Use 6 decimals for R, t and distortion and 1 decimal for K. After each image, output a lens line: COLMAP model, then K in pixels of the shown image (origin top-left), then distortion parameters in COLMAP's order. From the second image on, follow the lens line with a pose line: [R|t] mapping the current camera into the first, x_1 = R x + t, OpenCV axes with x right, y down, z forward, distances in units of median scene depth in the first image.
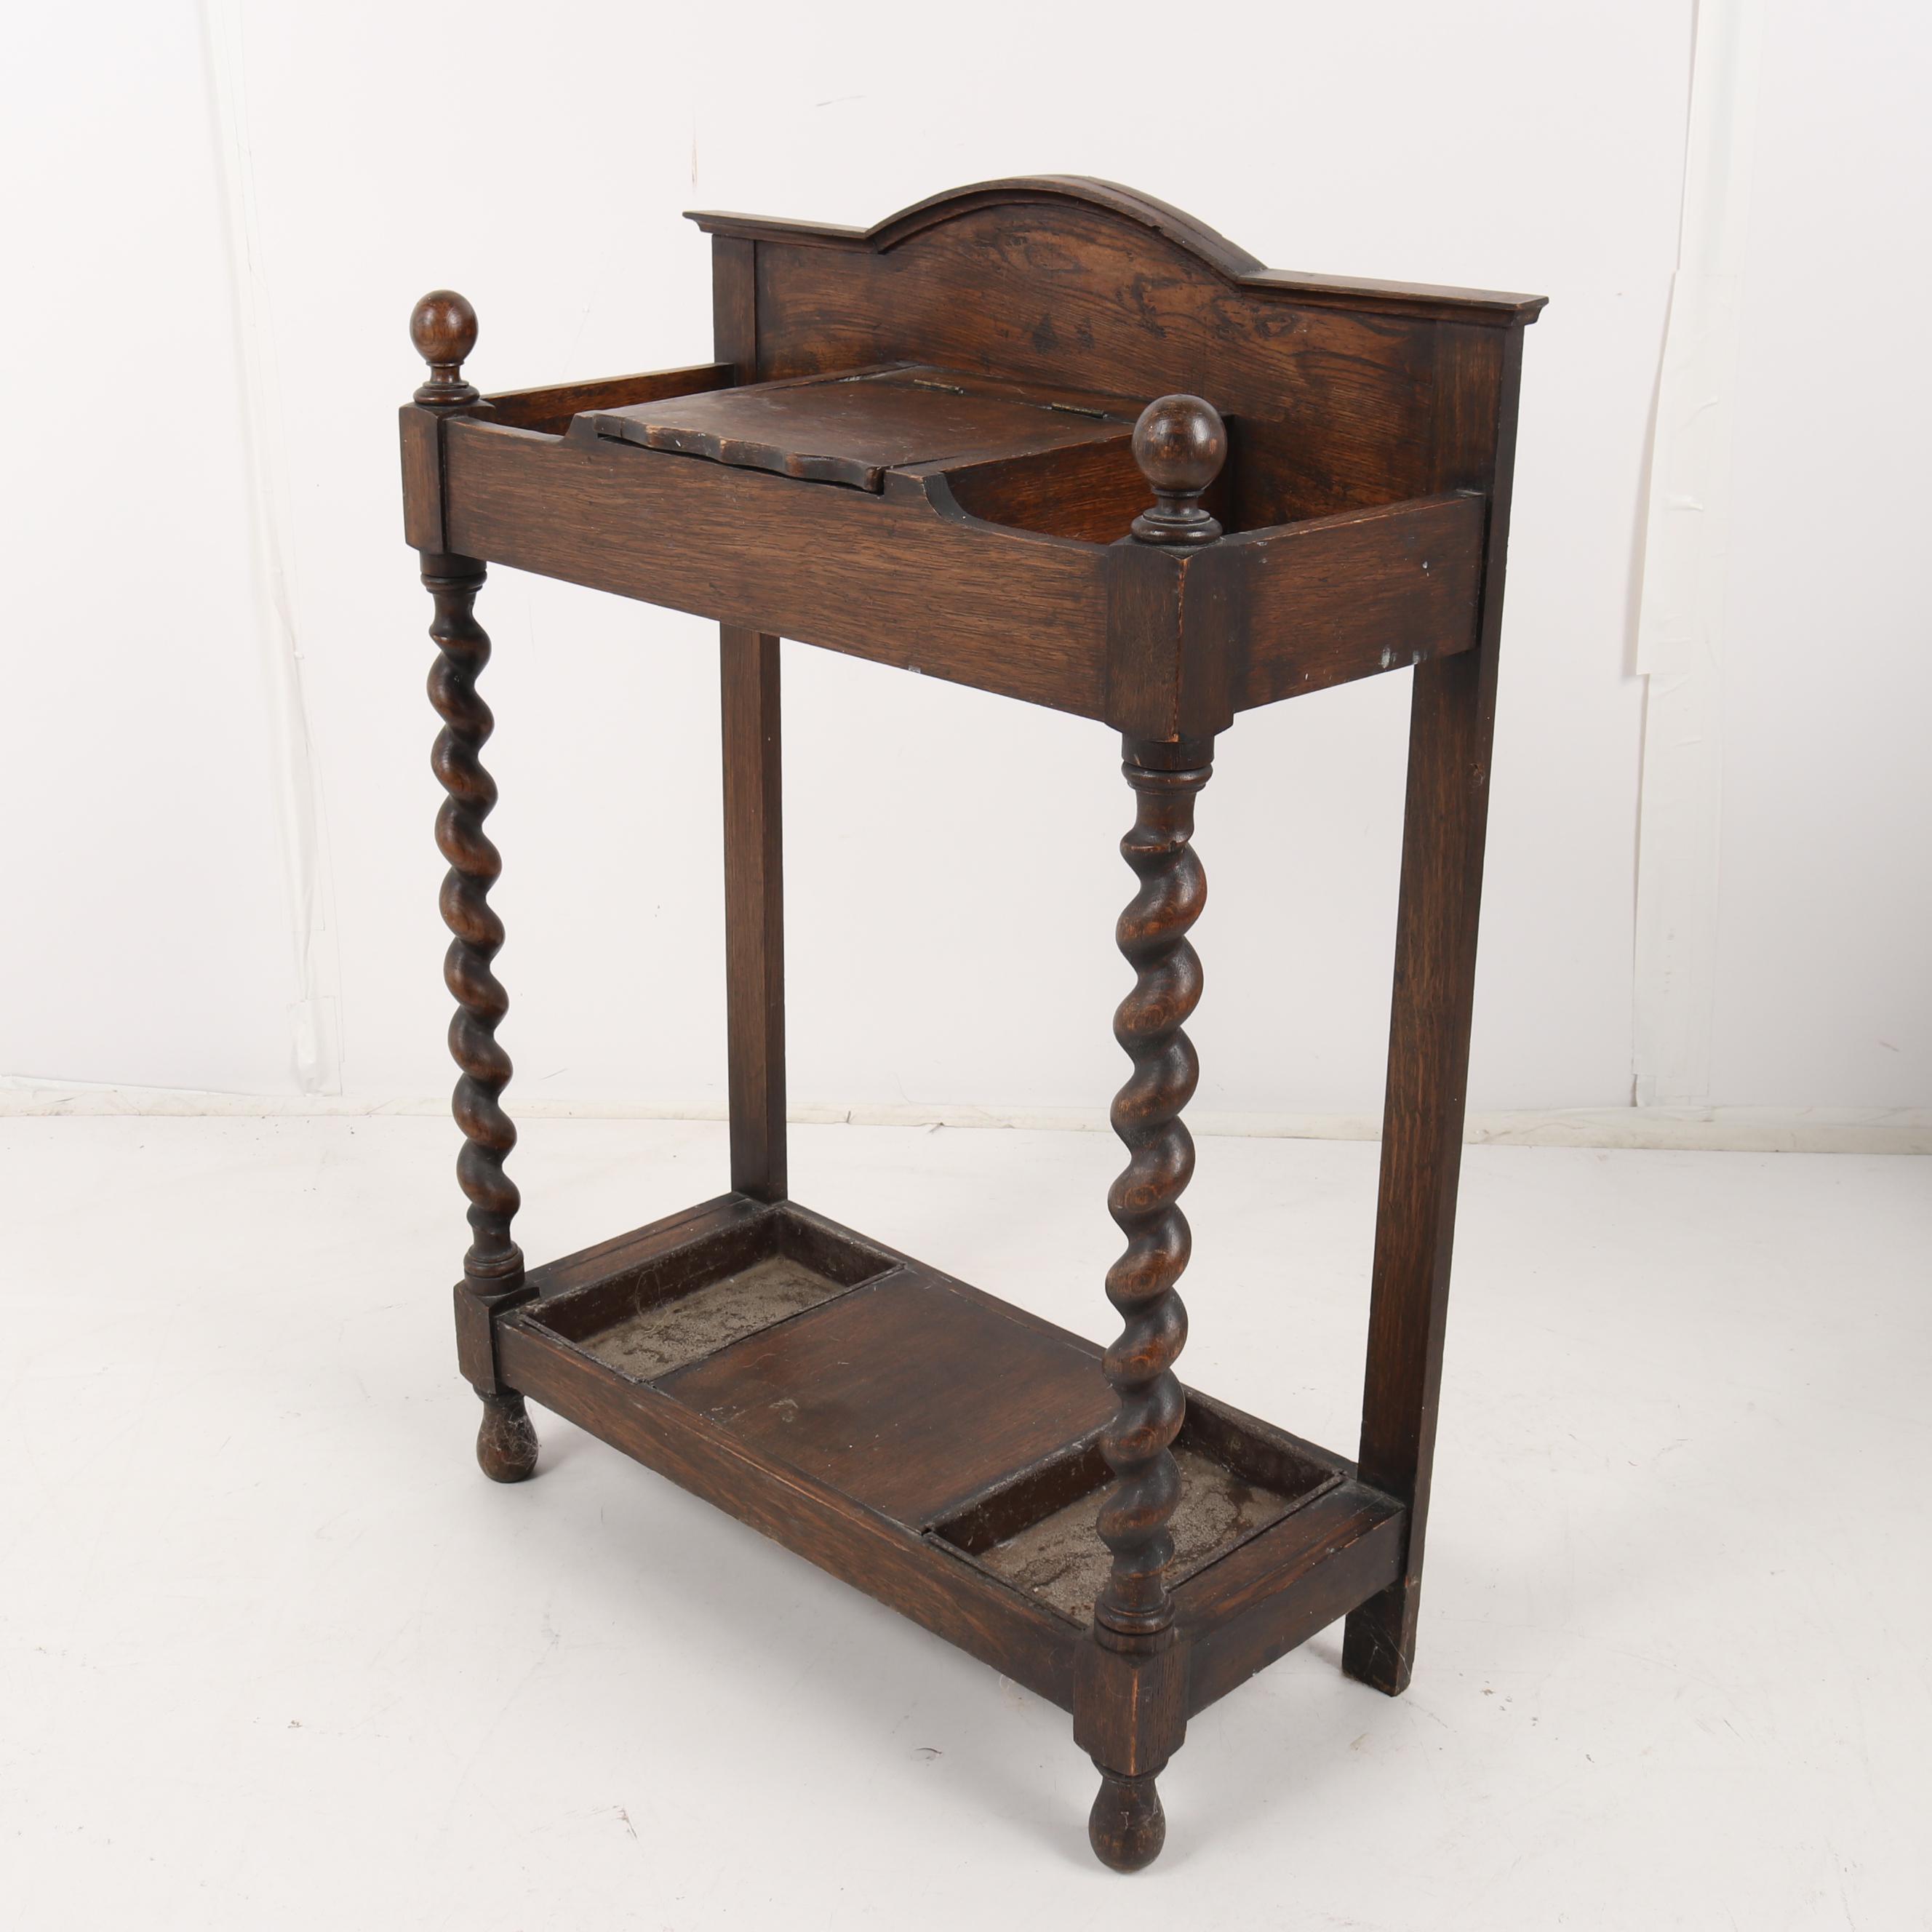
lens RADIAL K [[2844.3, 0, 958.7], [0, 2844.3, 999.8], [0, 0, 1]] dist [-0.141668, 0.164875]
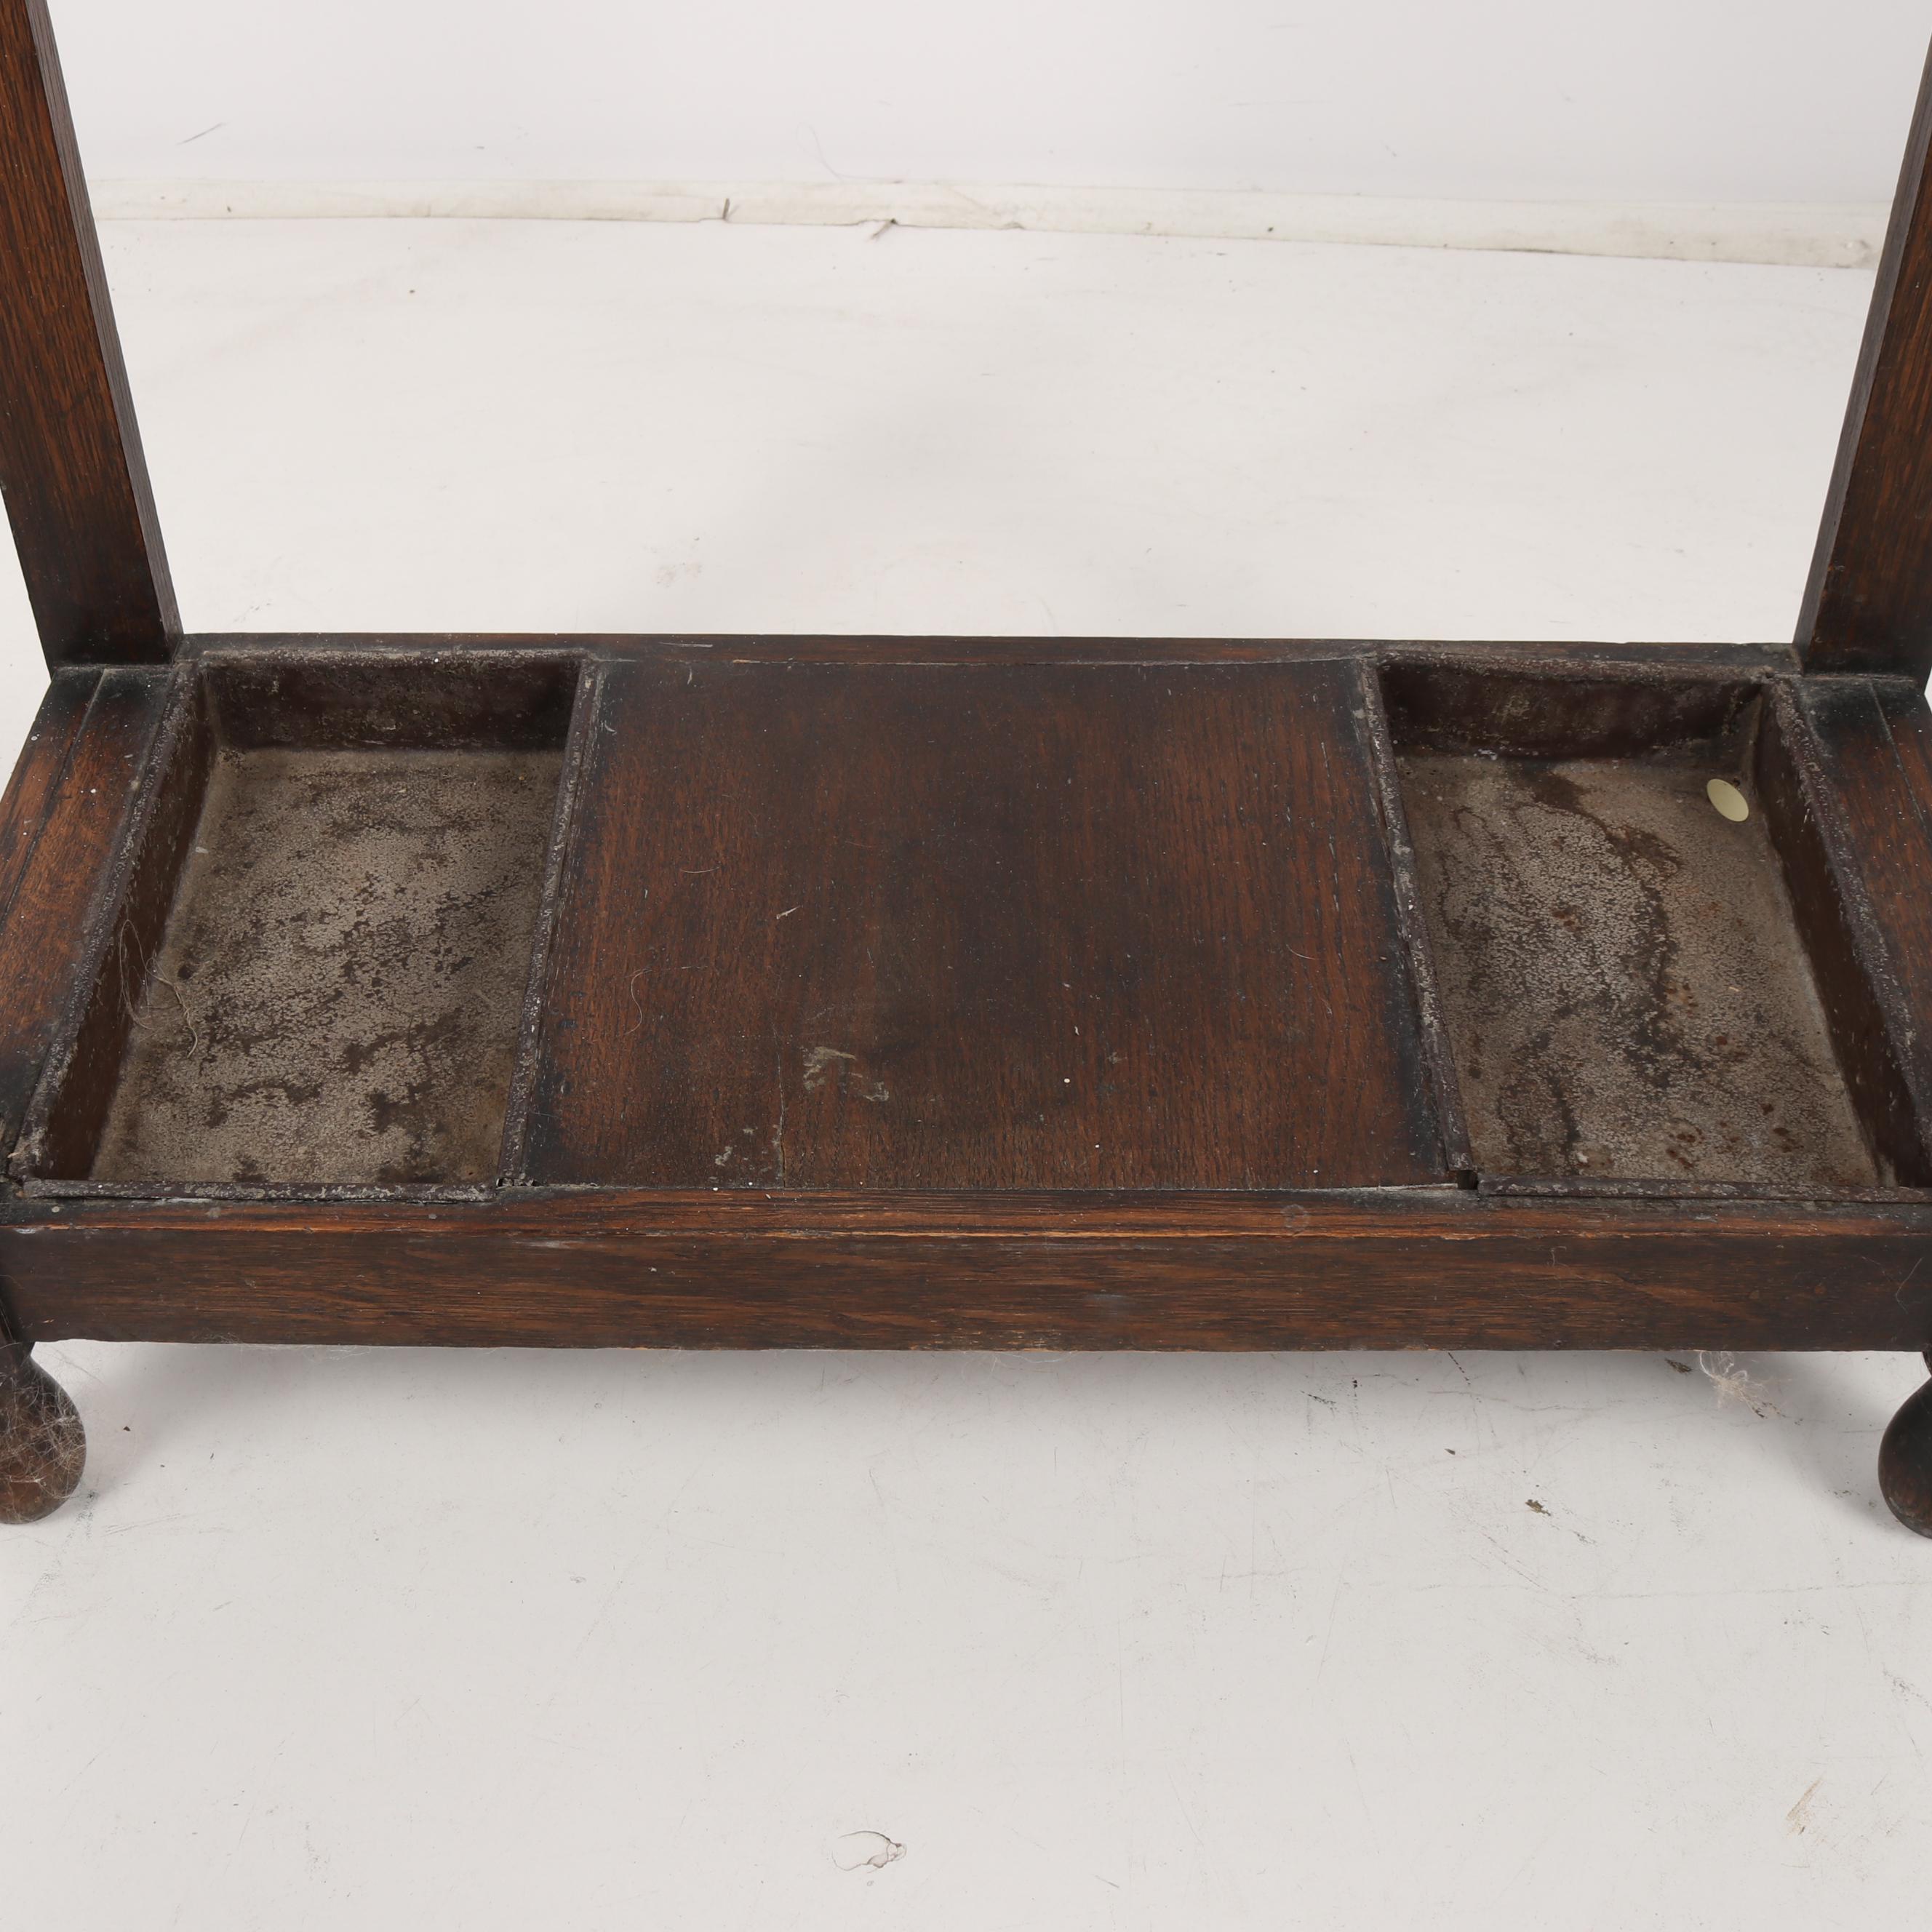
lens RADIAL K [[2844.3, 0, 958.7], [0, 2844.3, 999.8], [0, 0, 1]] dist [-0.141668, 0.164875]
pose [[0.714016, -0.480132, 0.509563, -0.275028], [0.260690, 0.857799, 0.442969, -0.055051], [-0.649786, -0.183449, 0.737648, 0.698535]]
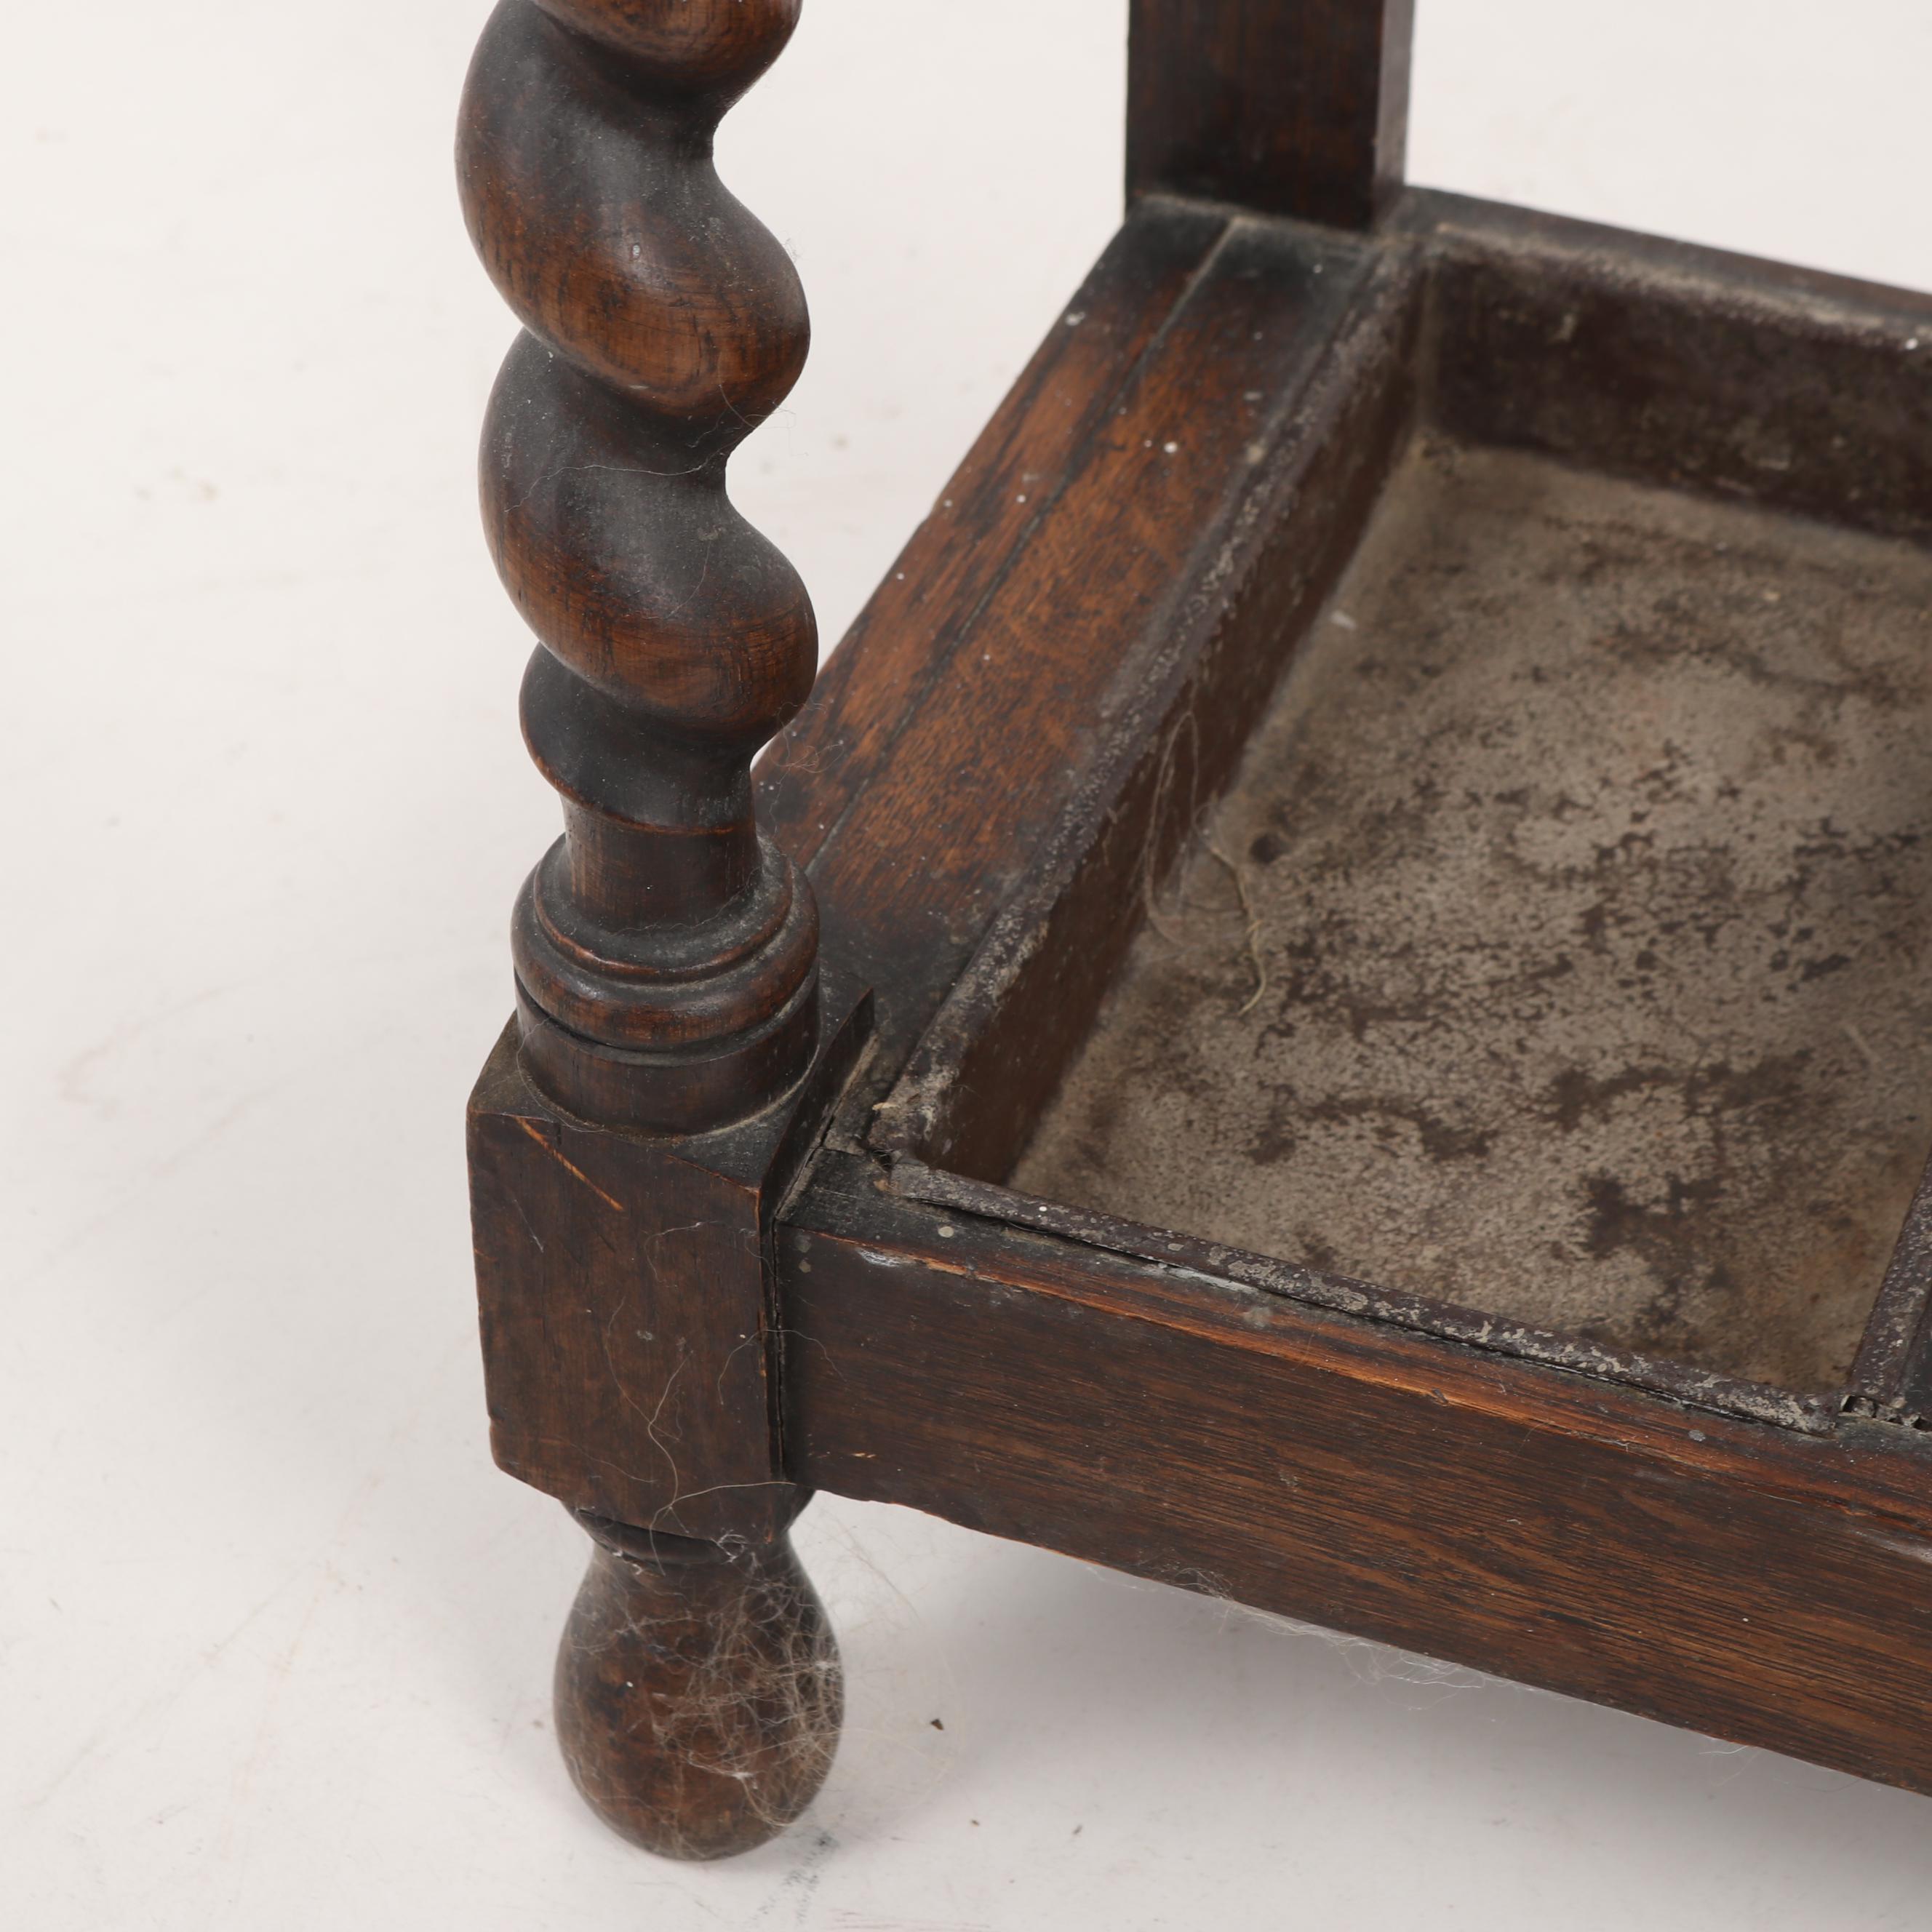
lens RADIAL K [[6126.5, 0, 966.0], [0, 6126.5, 966.0], [0, 0, 1]] dist [-0.028412, 1.052617]
pose [[0.913109, -0.260879, 0.313328, -0.307943], [0.146586, 0.927167, 0.344780, -0.050219], [-0.380453, -0.268892, 0.884846, 0.696894]]
